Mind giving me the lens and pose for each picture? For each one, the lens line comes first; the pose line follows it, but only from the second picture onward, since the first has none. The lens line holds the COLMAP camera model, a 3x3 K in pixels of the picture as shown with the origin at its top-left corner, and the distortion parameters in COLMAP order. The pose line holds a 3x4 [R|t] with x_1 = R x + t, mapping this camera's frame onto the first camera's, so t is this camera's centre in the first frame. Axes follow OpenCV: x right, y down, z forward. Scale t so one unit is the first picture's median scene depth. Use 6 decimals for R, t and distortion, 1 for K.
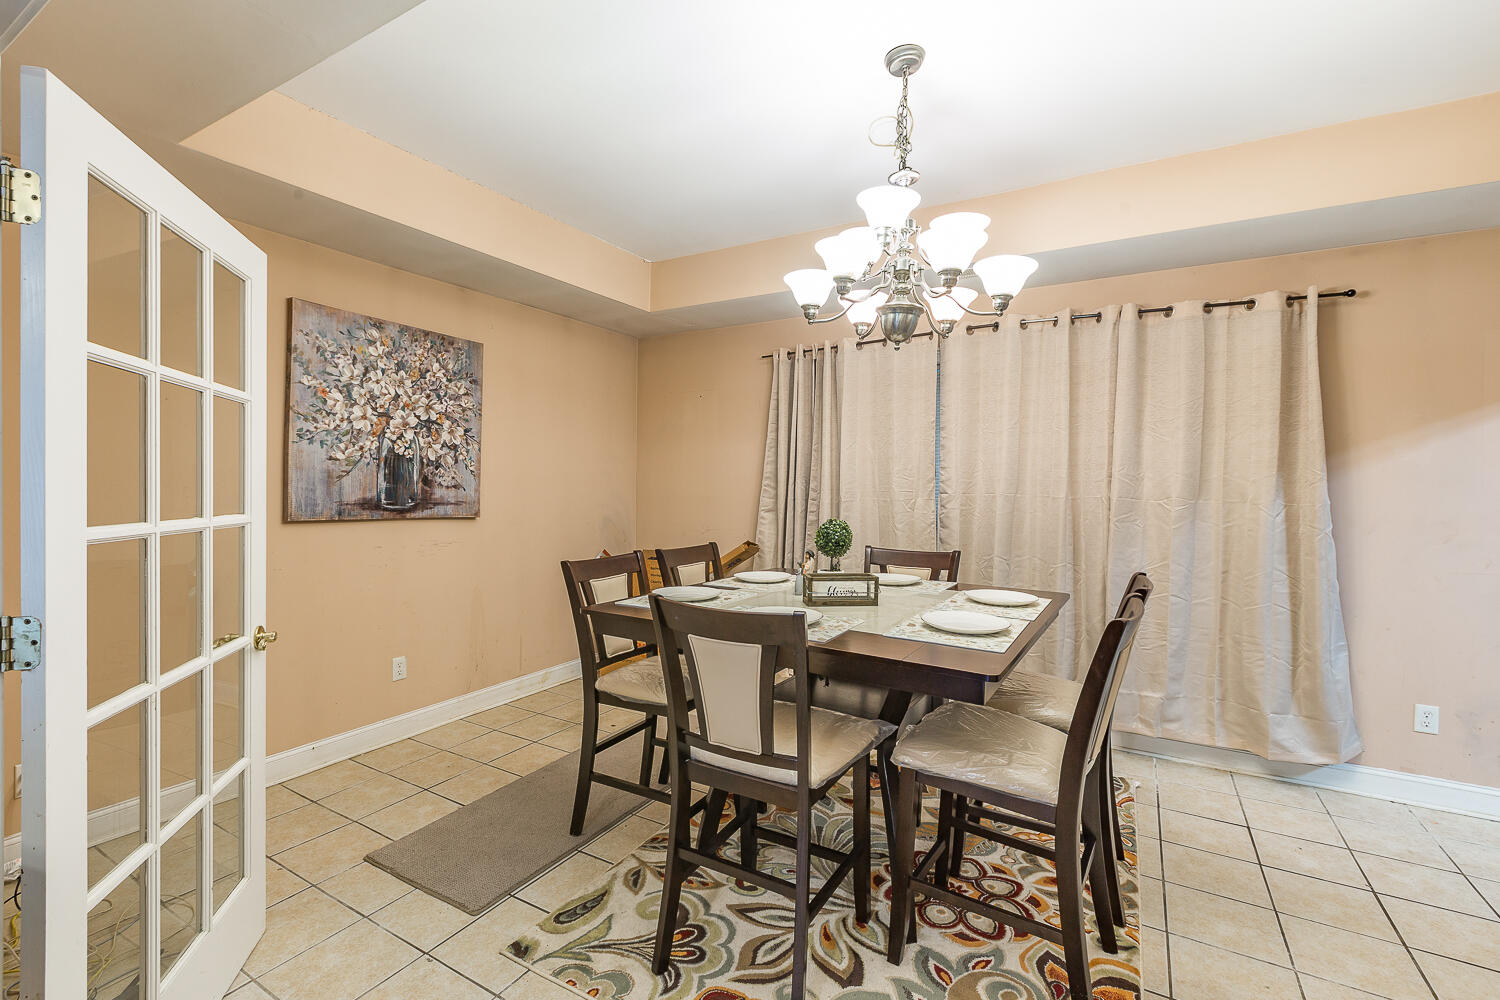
lens RADIAL K [[681.9, 0, 746.8], [0, 681.9, 495.6], [0, 0, 1]] dist [-0.004123, 0.000796]
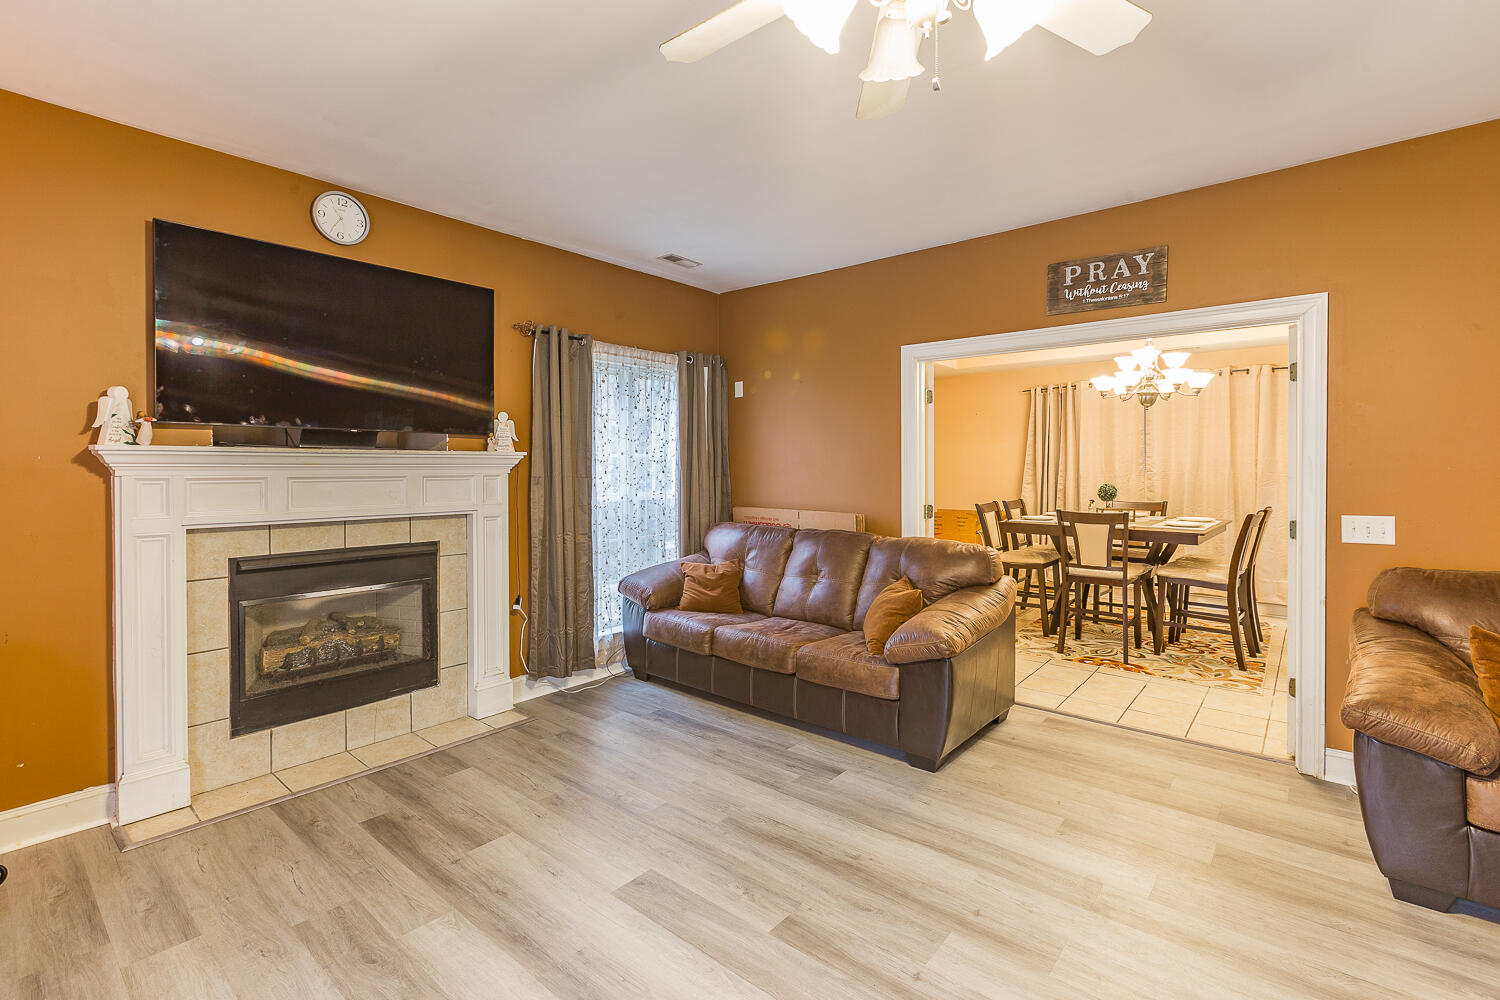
lens RADIAL K [[681.9, 0, 733.4], [0, 681.9, 469.5], [0, 0, 1]] dist [-0.004123, 0.000796]
pose [[0.981764, -0.012384, -0.189699, -0.464990], [0.009624, 0.999834, -0.015463, 0.008775], [0.189859, 0.013356, 0.981721, -0.990169]]
